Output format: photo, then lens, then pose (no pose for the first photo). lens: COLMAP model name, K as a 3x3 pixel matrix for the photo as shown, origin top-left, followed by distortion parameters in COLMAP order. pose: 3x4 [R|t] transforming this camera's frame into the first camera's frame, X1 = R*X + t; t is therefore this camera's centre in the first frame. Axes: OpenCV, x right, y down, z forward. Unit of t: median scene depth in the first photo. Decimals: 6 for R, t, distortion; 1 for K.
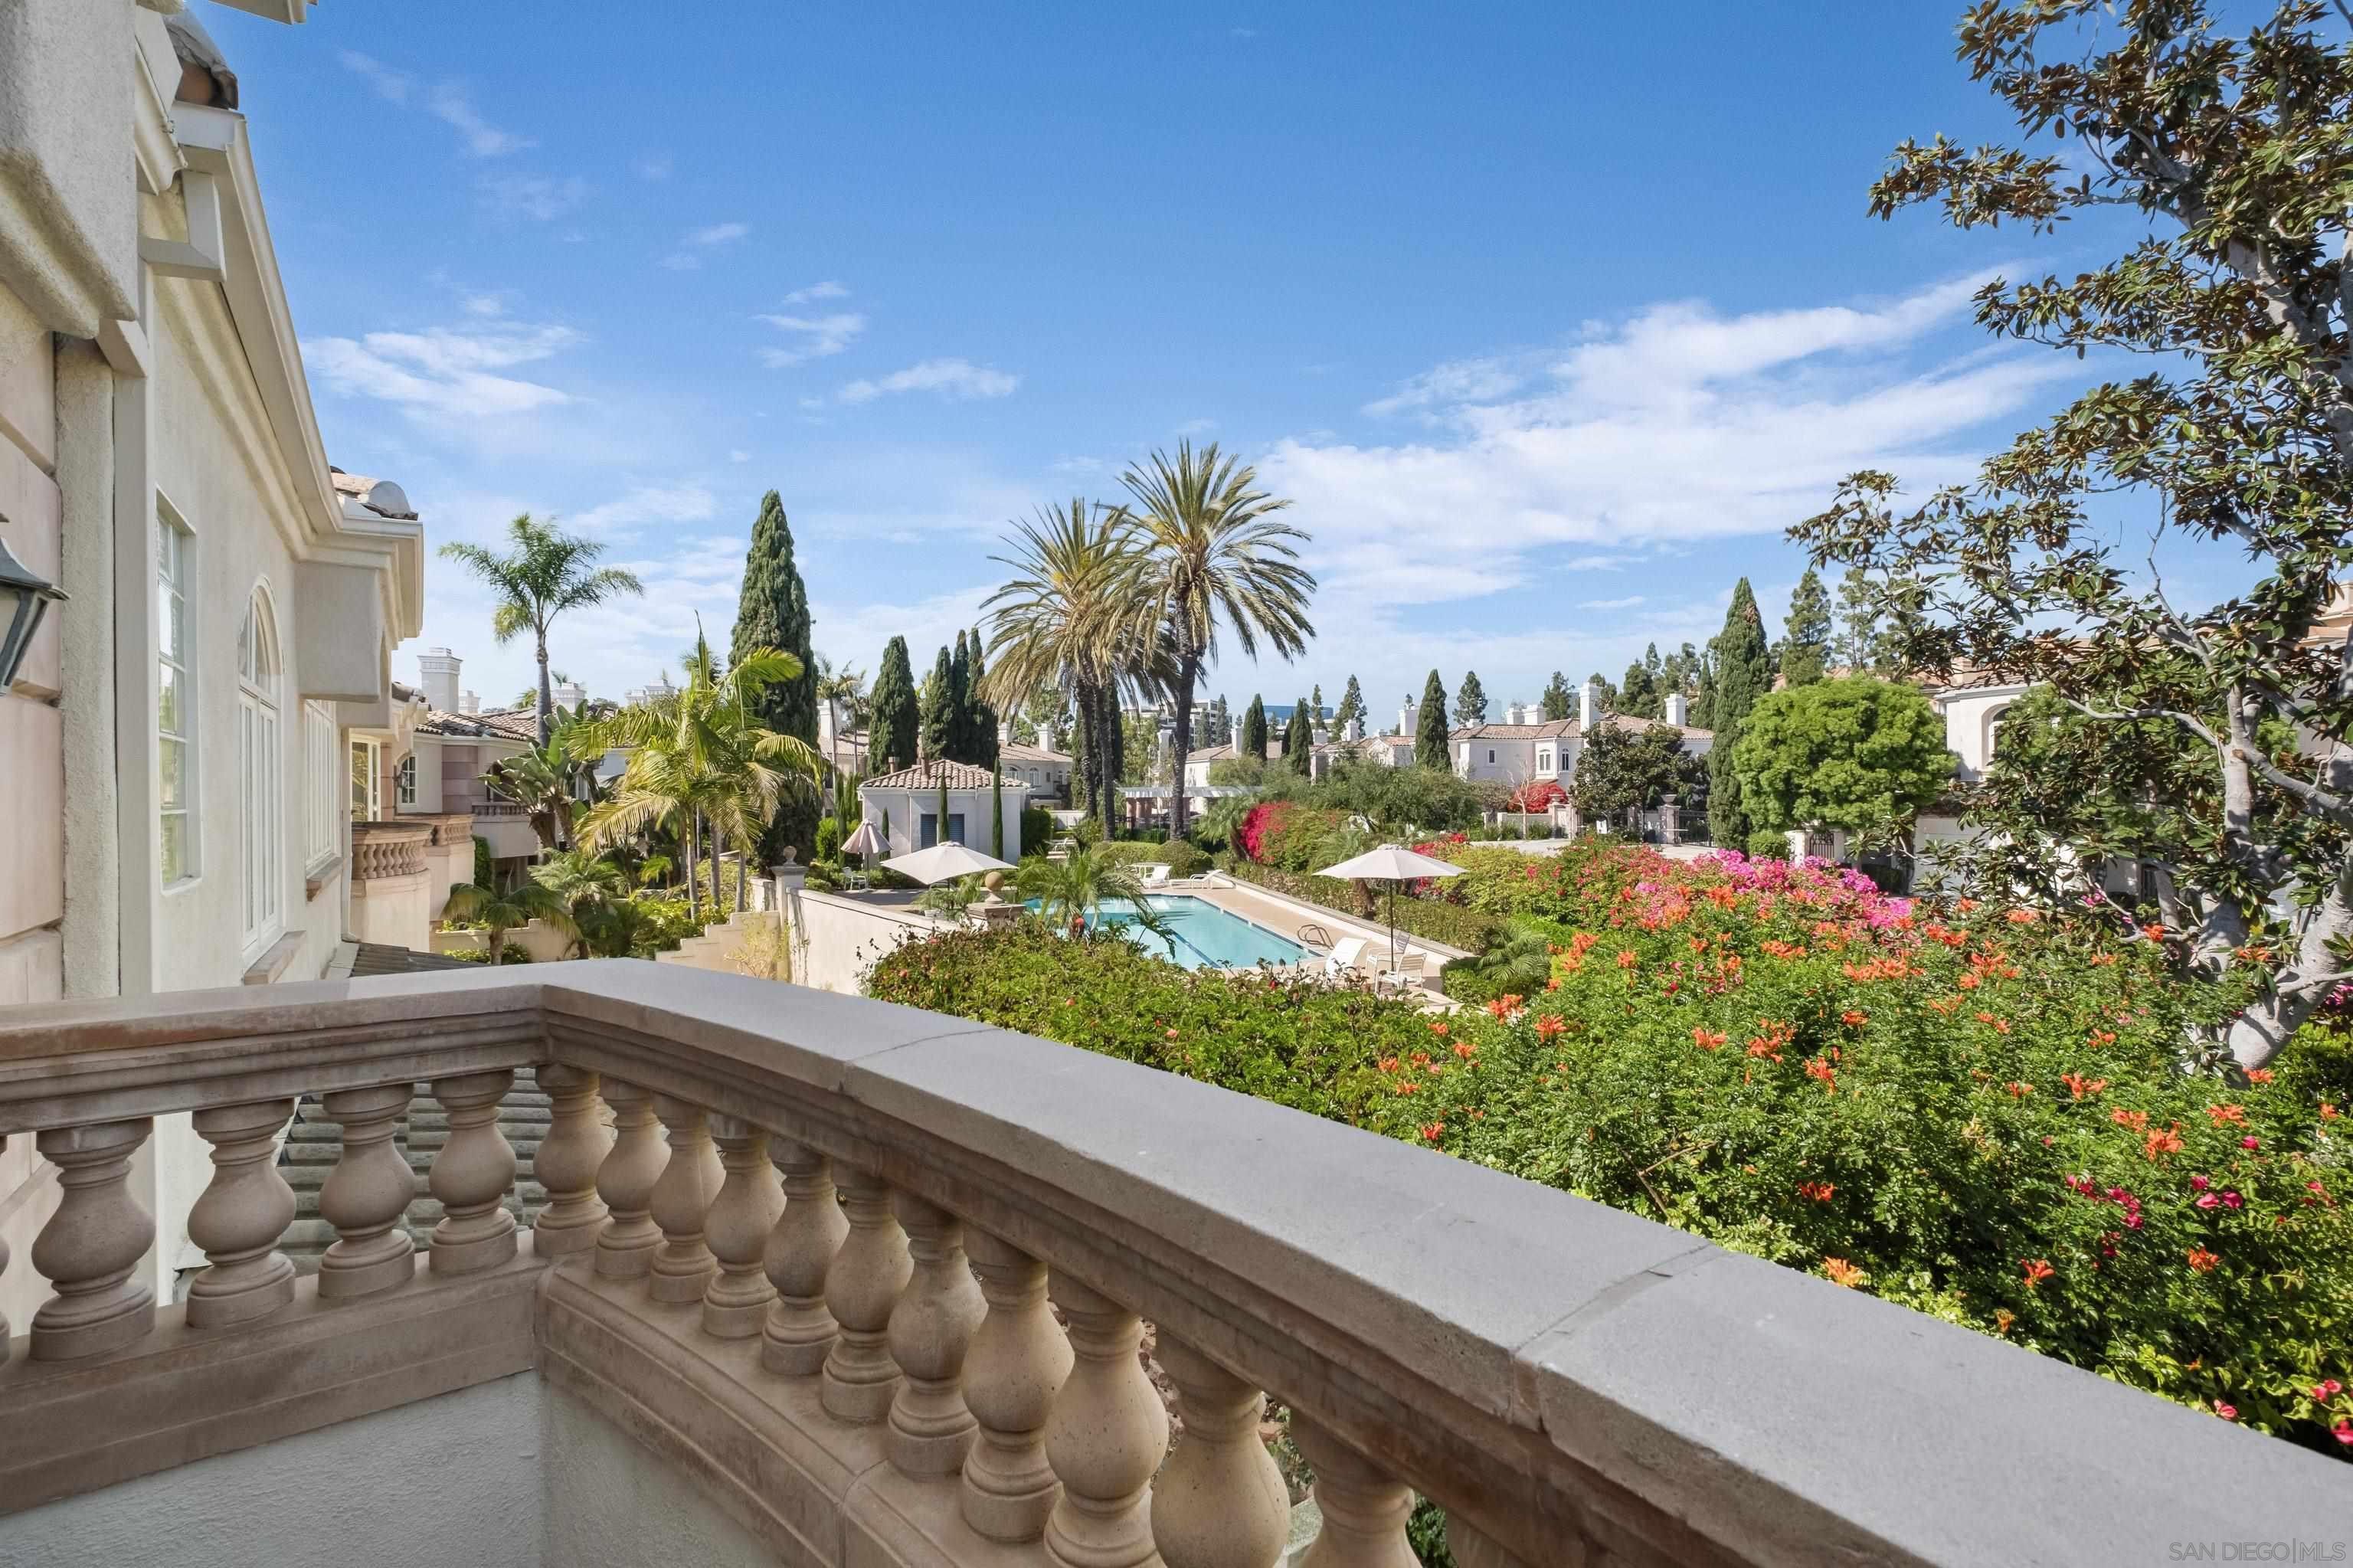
lens RADIAL K [[1040.8, 0, 1176.5], [0, 1040.8, 784.0], [0, 0, 1]] dist [-0.004238, 0.000041]
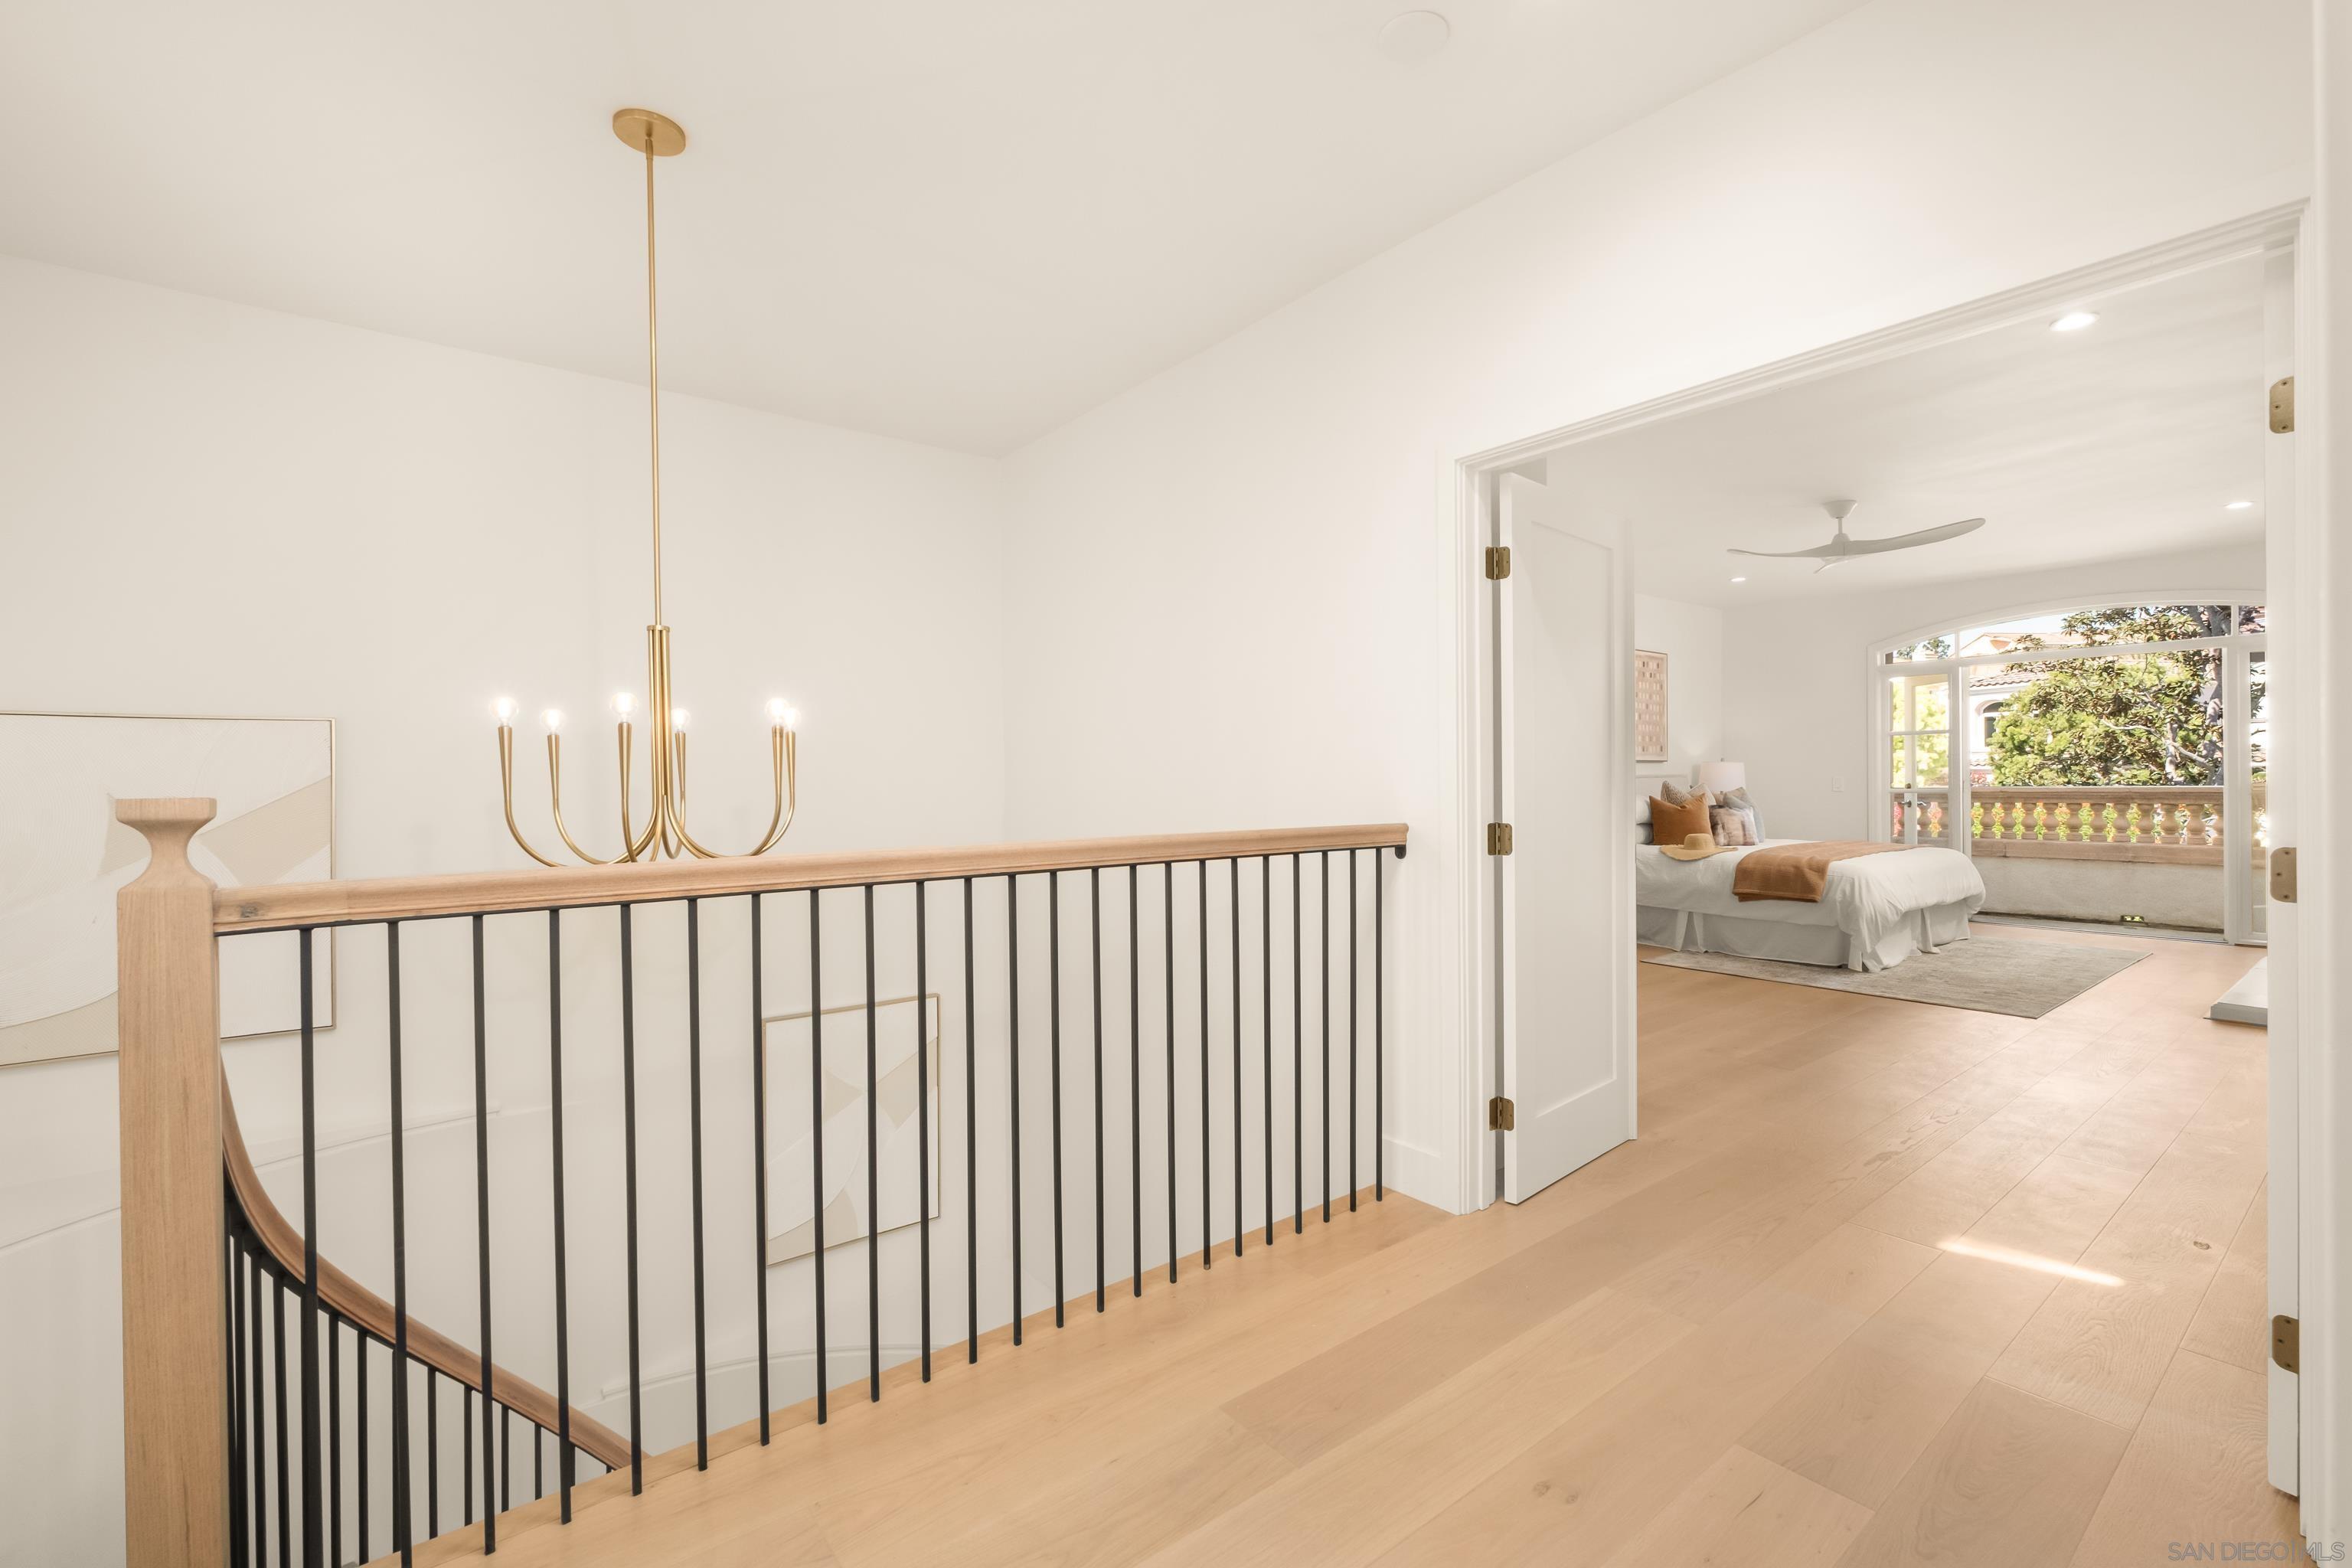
lens RADIAL K [[1021.5, 0, 1180.4], [0, 1021.5, 787.4], [0, 0, 1]] dist [-0.001299, -0.000002]
pose [[0.999429, -0.014922, 0.030315, -1.509264], [0.014538, 0.999812, 0.012856, 0.013316], [-0.030501, -0.012408, 0.999458, -1.461019]]
